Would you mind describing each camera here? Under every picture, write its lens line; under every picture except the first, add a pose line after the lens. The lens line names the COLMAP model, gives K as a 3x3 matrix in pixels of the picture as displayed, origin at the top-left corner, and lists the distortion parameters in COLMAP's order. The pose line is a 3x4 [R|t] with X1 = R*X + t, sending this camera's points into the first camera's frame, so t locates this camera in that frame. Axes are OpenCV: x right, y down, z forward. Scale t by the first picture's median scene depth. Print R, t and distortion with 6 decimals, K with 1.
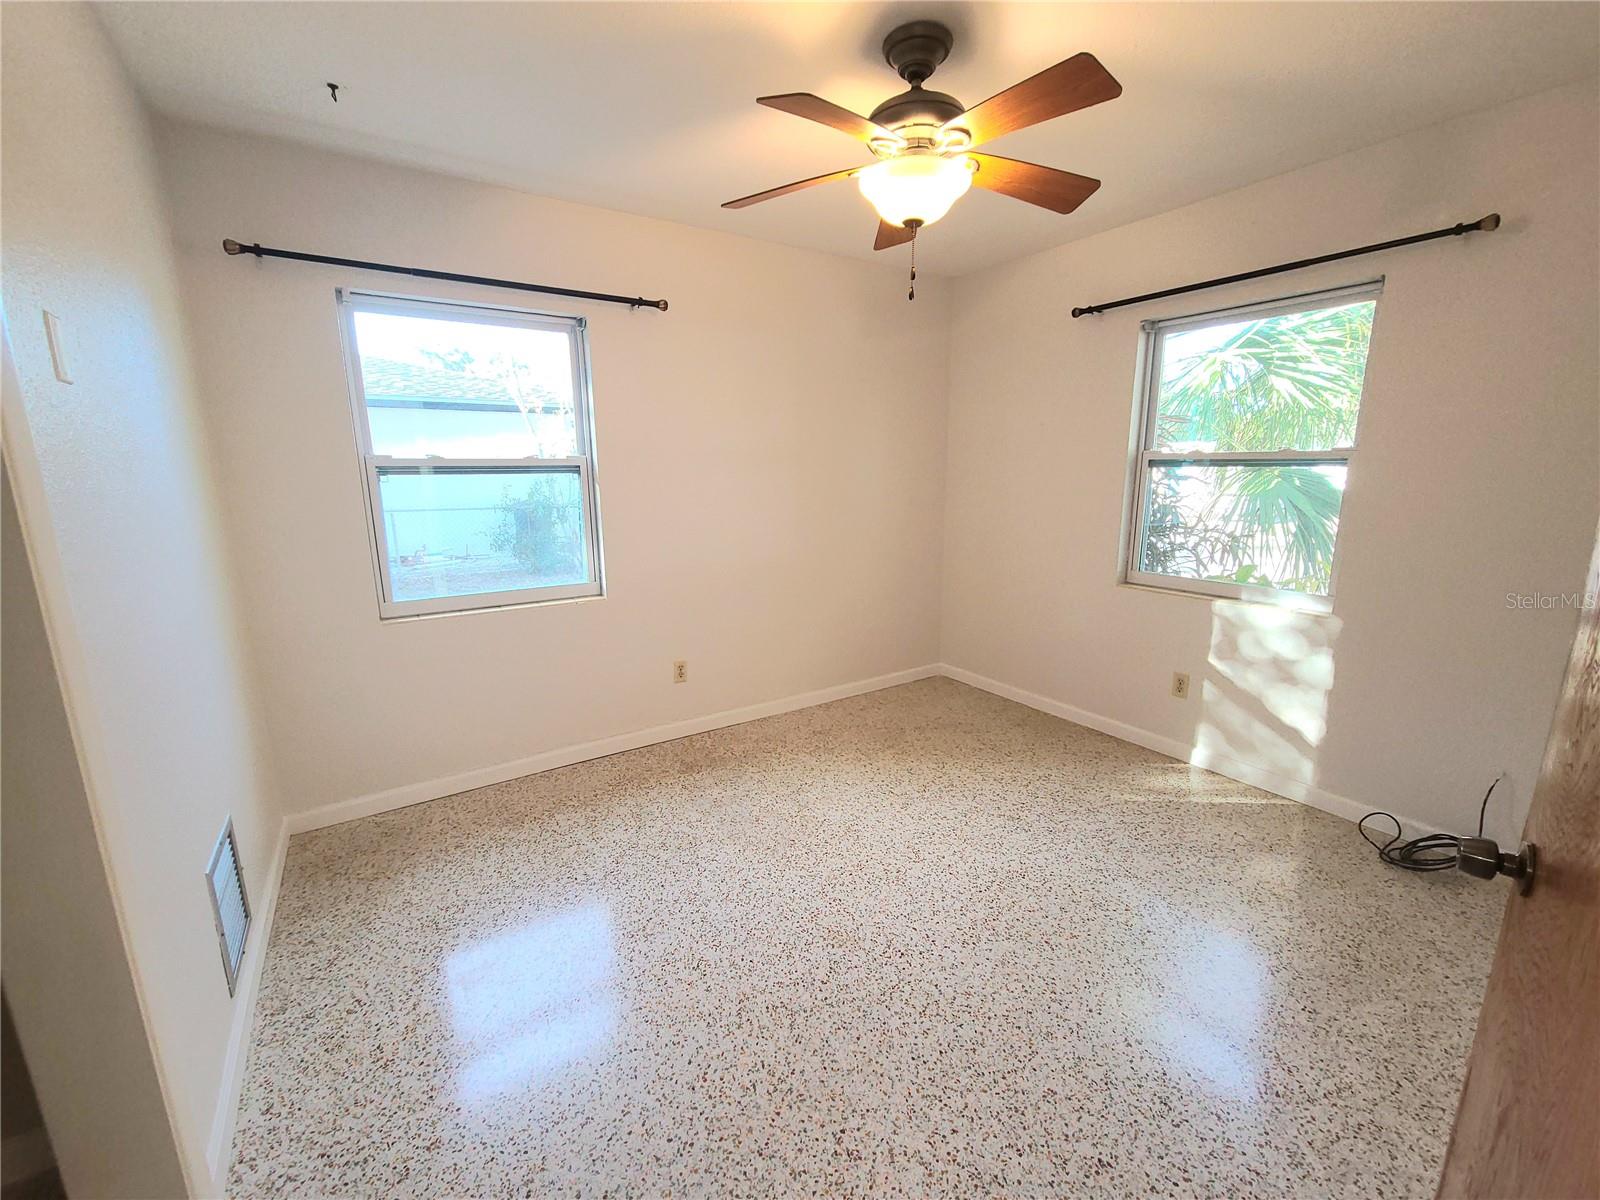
lens RADIAL K [[652.9, 0, 808.1], [0, 652.9, 605.3], [0, 0, 1]] dist [0.007946, -0.001749]
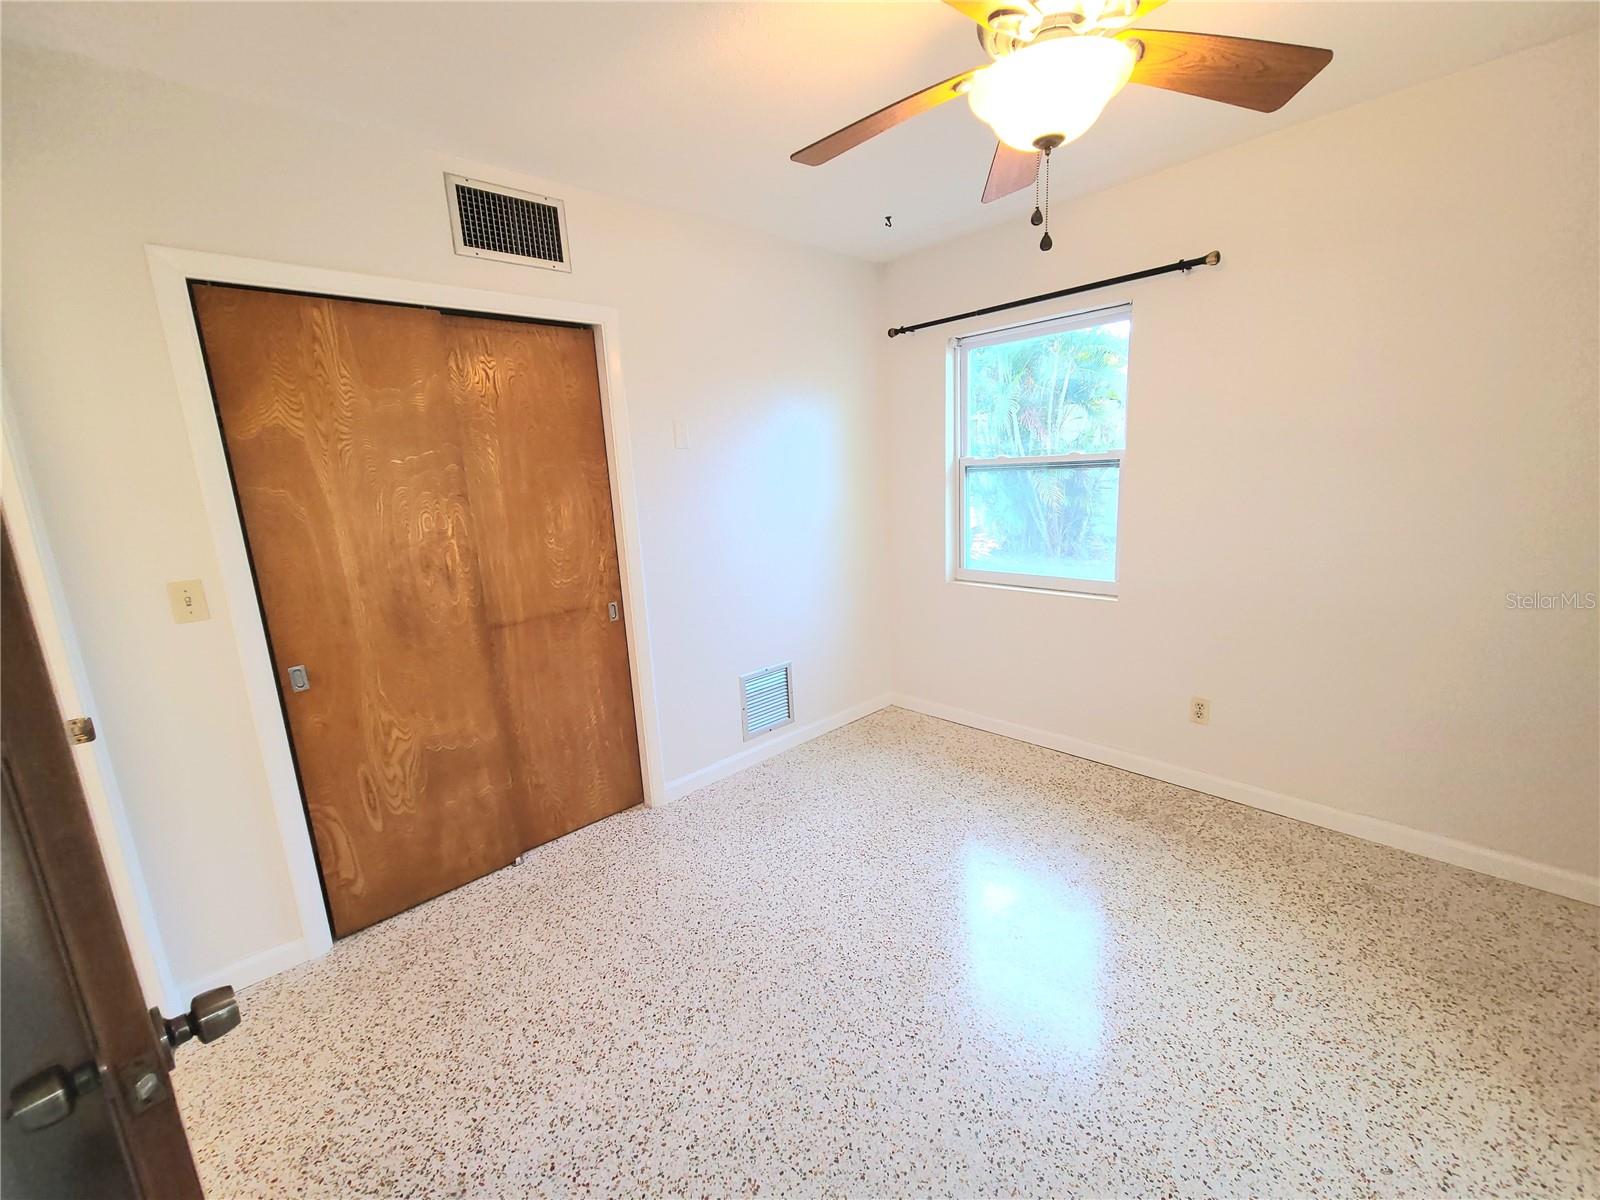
lens RADIAL K [[652.9, 0, 798.9], [0, 652.9, 596.7], [0, 0, 1]] dist [0.007946, -0.001749]
pose [[0.169484, 0.186450, -0.967735, 0.992149], [-0.157680, 0.974422, 0.160123, -0.181035], [0.972837, 0.125455, 0.194548, 0.705407]]
